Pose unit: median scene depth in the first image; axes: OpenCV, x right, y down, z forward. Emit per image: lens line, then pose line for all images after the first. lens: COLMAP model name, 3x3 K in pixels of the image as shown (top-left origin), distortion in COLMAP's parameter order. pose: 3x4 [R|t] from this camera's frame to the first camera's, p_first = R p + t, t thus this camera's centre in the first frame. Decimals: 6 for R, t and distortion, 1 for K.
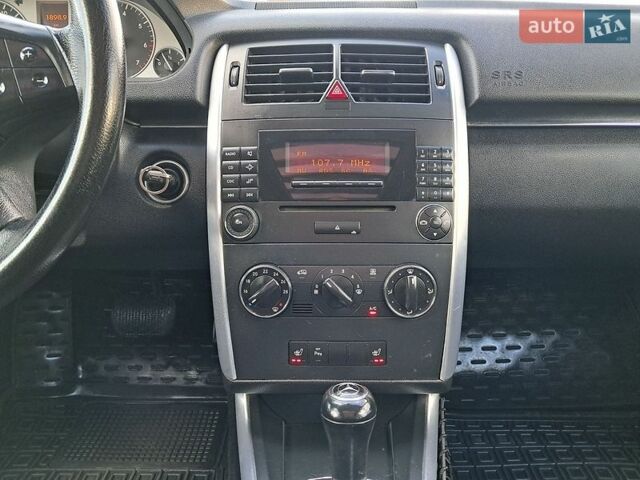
lens RADIAL K [[492.0, 0, 318.3], [0, 492.0, 241.2], [0, 0, 1]] dist [0.024206, -0.039857]
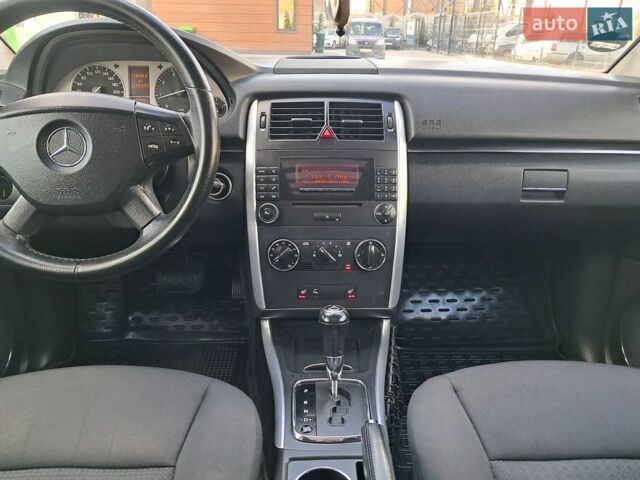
lens RADIAL K [[492.0, 0, 321.7], [0, 492.0, 240.9], [0, 0, 1]] dist [0.024206, -0.039857]
pose [[0.999082, -0.000135, 0.042830, -0.048391], [-0.001605, 0.999175, 0.040582, -0.012692], [-0.042800, -0.040614, 0.998258, -0.626179]]
